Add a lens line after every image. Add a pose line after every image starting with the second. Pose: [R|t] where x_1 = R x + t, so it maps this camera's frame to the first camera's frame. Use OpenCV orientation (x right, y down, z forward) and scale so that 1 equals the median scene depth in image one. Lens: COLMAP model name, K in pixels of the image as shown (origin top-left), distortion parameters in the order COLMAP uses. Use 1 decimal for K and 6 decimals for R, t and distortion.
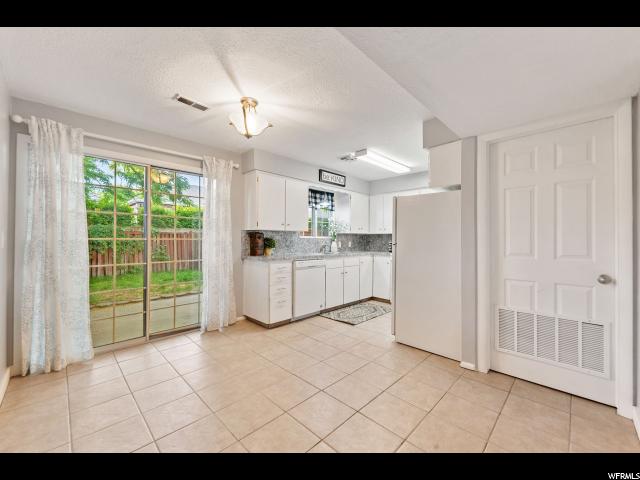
lens RADIAL K [[253.4, 0, 318.4], [0, 253.4, 238.9], [0, 0, 1]] dist [-0.003821, 0.000193]
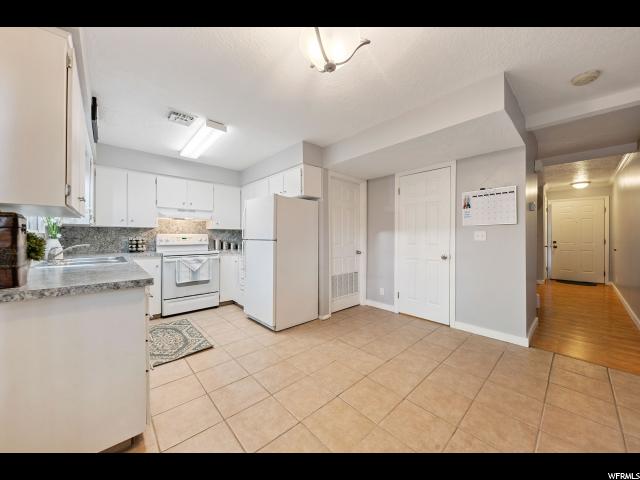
lens RADIAL K [[234.6, 0, 319.1], [0, 234.6, 237.5], [0, 0, 1]] dist [0.002213, -0.000592]
pose [[0.038349, -0.008562, 0.999228, -0.505246], [-0.004709, 0.999951, 0.008748, 0.000898], [-0.999253, -0.005041, 0.038307, 0.595055]]
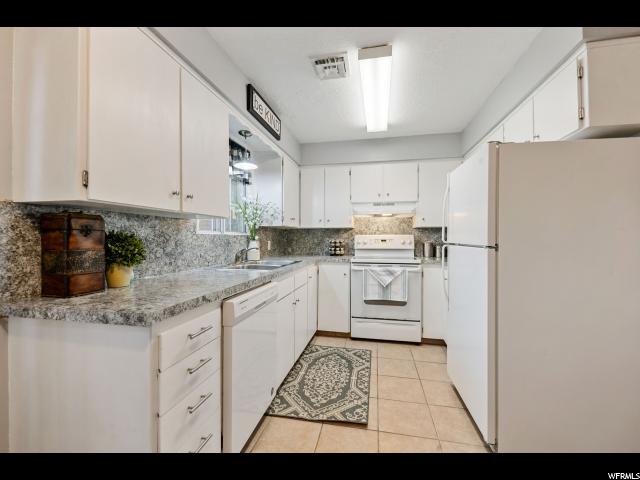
lens RADIAL K [[269.9, 0, 321.9], [0, 269.9, 236.4], [0, 0, 1]] dist [0.000426, -0.000584]
pose [[0.826151, -0.002377, 0.563443, -0.181809], [0.002308, 0.999997, 0.000834, 0.001350], [-0.563444, 0.000611, 0.826154, 0.587323]]
